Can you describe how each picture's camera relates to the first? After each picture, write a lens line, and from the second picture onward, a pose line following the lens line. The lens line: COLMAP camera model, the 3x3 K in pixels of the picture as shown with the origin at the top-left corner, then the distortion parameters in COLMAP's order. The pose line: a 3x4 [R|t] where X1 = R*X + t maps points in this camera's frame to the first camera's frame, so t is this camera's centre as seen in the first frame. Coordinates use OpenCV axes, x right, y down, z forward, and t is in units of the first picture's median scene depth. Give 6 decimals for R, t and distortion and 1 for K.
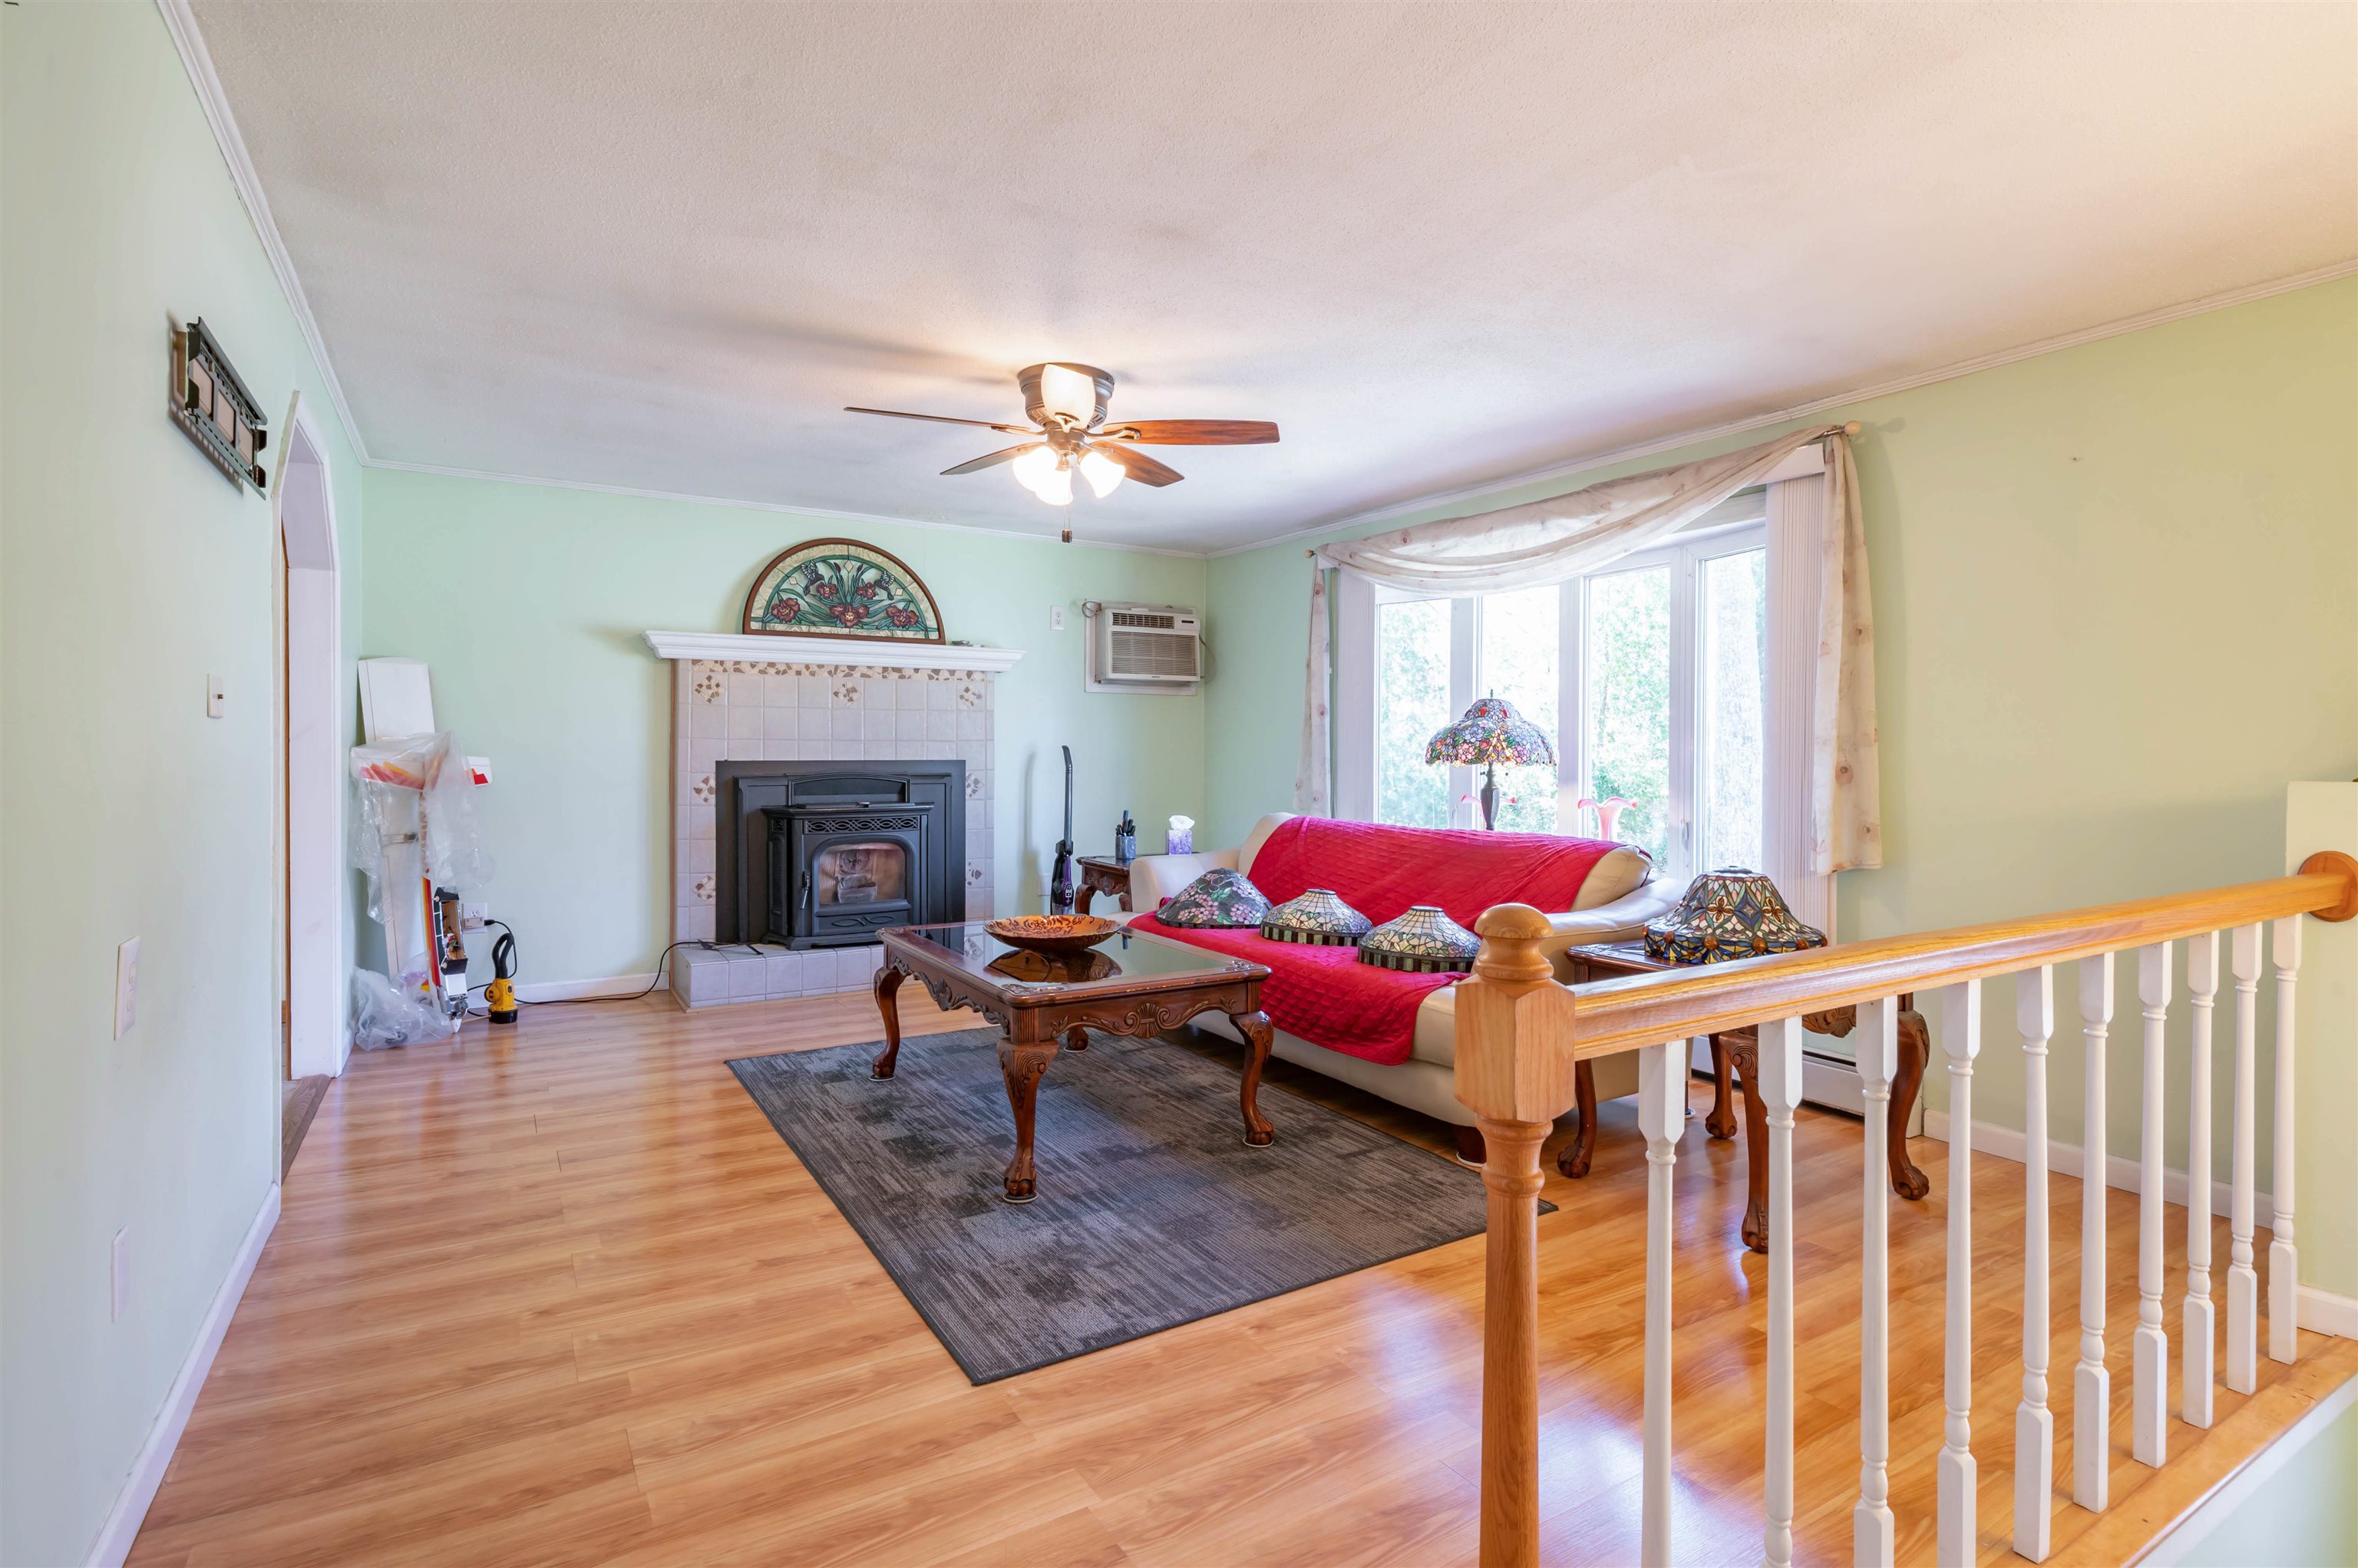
lens RADIAL K [[1144.9, 0, 1177.8], [0, 1144.9, 707.2], [0, 0, 1]] dist [0.001154, 0.000551]
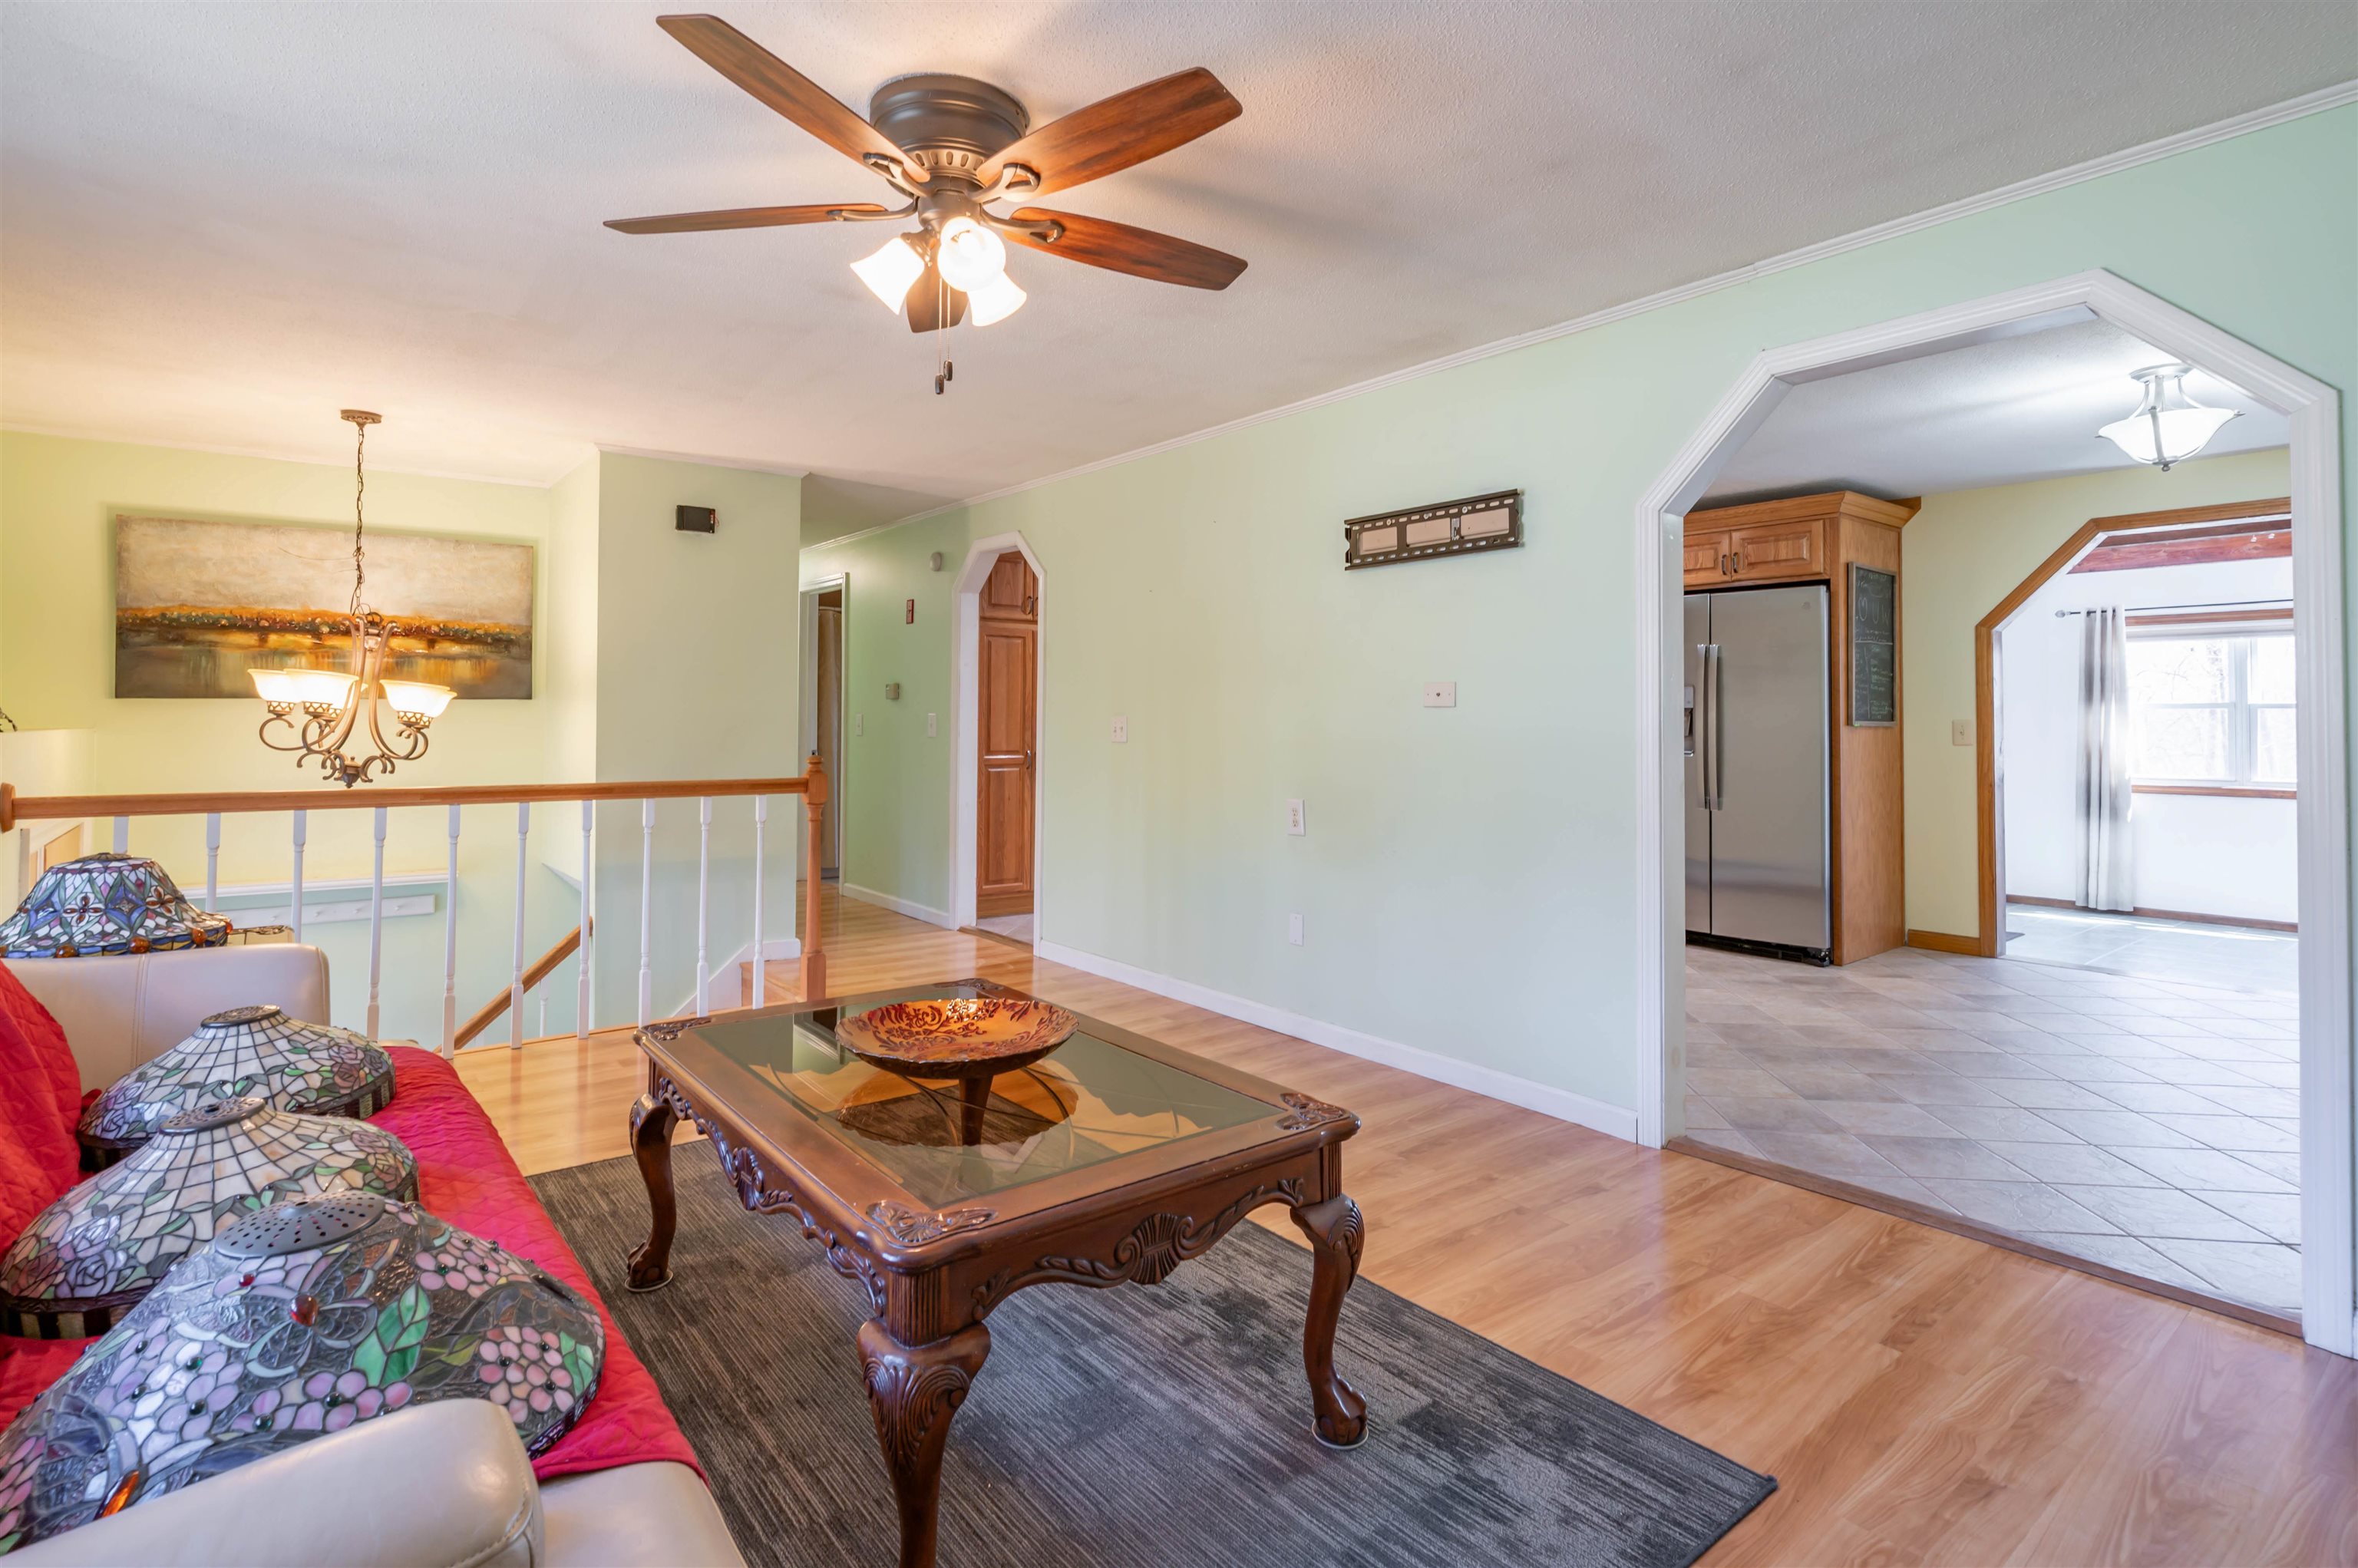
lens RADIAL K [[1144.9, 0, 1177.8], [0, 1144.9, 707.2], [0, 0, 1]] dist [0.001154, 0.000551]
pose [[-0.990343, -0.010117, -0.138266, -0.138848], [-0.002961, 0.998650, -0.051865, 0.059157], [0.138604, -0.050955, -0.989036, 1.625543]]
